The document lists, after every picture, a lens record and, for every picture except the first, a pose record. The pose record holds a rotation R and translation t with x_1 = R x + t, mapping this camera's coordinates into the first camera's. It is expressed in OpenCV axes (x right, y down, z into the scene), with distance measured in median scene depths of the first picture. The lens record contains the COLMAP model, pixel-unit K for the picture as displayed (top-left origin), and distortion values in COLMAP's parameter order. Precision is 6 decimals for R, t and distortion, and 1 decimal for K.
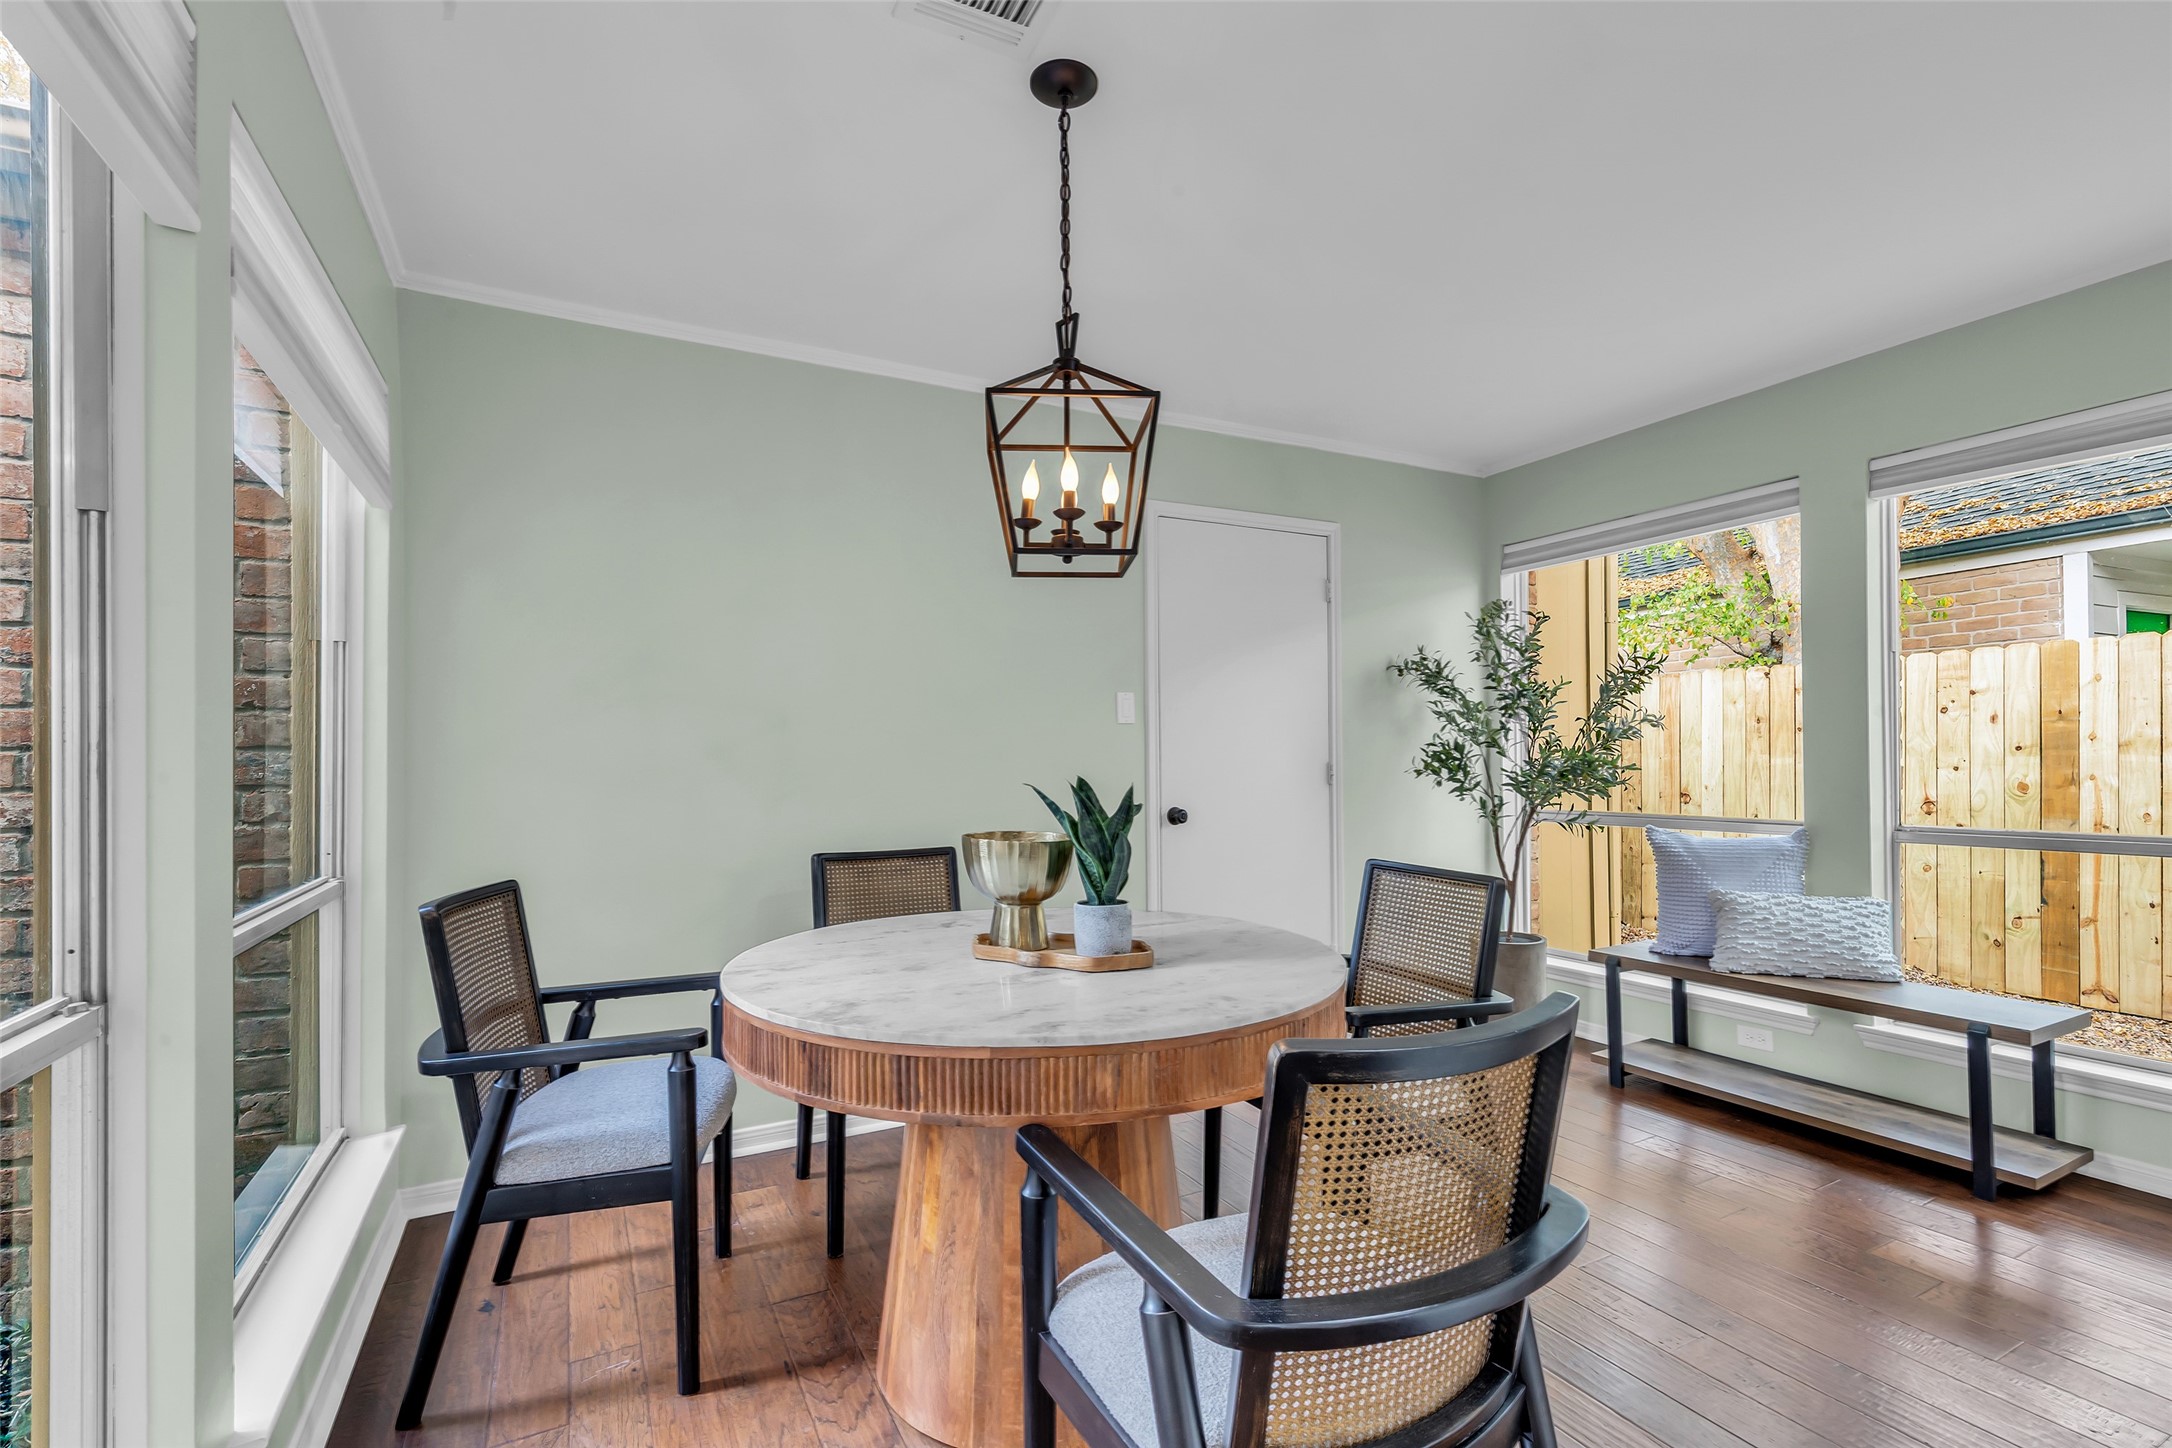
lens RADIAL K [[978.7, 0, 1080.9], [0, 978.7, 760.5], [0, 0, 1]] dist [-0.001018, -0.000054]
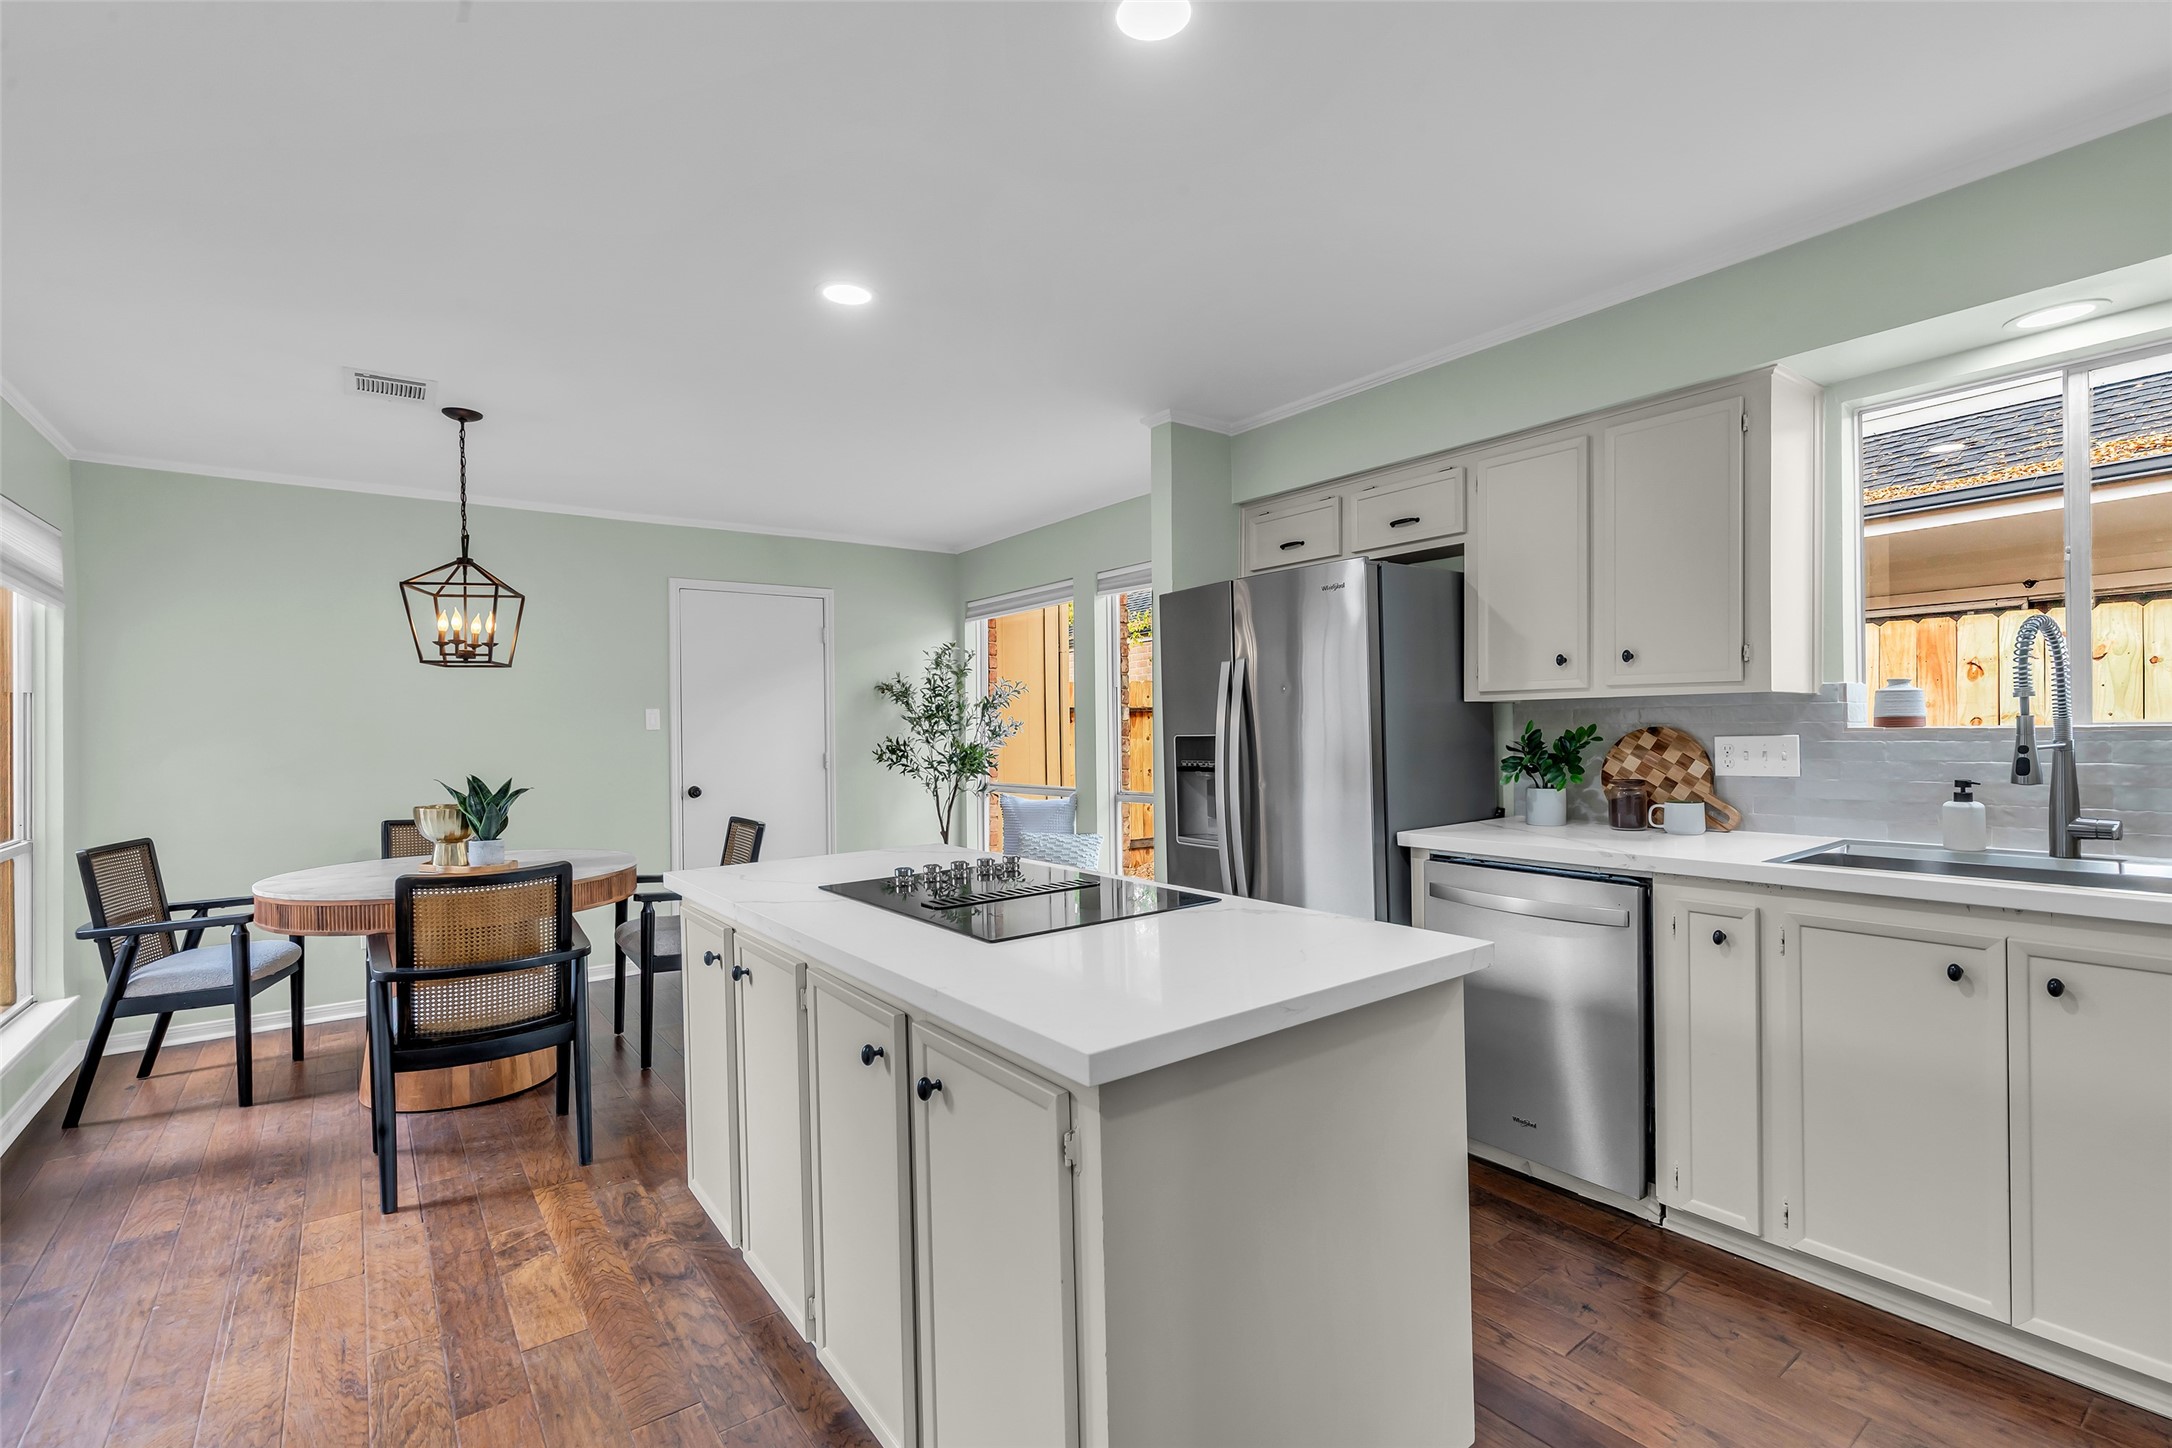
lens RADIAL K [[980.5, 0, 1084.0], [0, 980.5, 734.6], [0, 0, 1]] dist [0.003248, 0.000167]
pose [[0.987343, -0.005581, 0.158502, 0.856131], [0.005166, 0.999982, 0.003030, -0.060414], [-0.158516, -0.002173, 0.987354, -1.068465]]
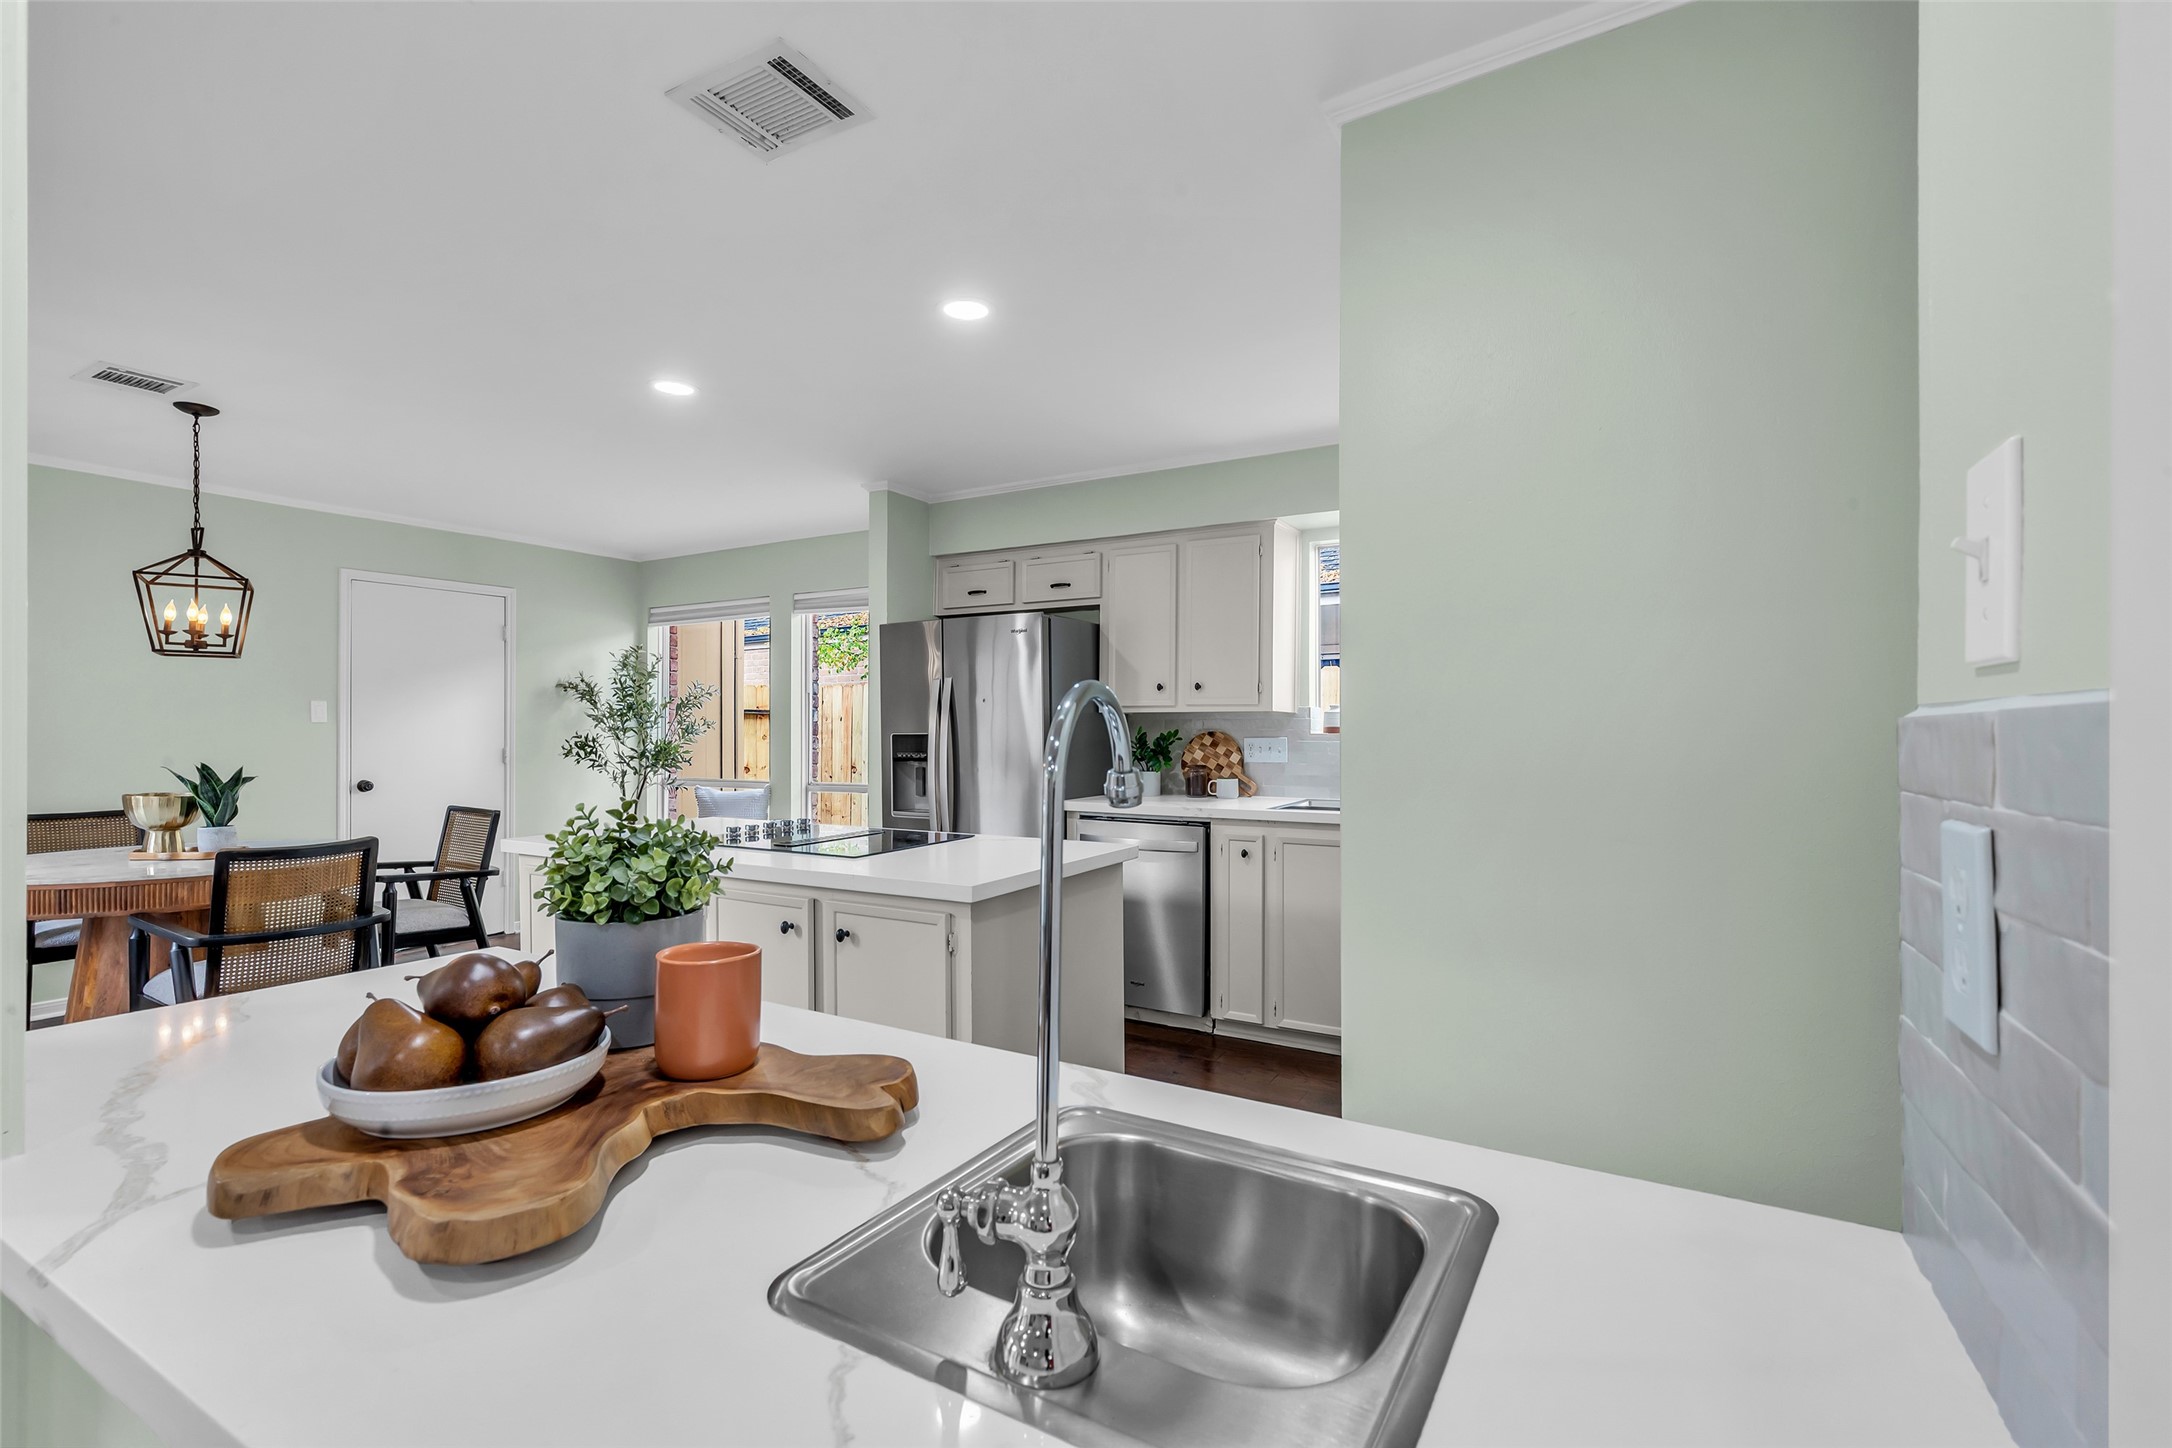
lens RADIAL K [[980.5, 0, 1084.0], [0, 980.5, 734.6], [0, 0, 1]] dist [0.003248, 0.000167]
pose [[0.845659, 0.007659, 0.533669, 0.428373], [-0.007484, 0.999969, -0.002491, -0.047356], [-0.533672, -0.001887, 0.845690, -1.565628]]
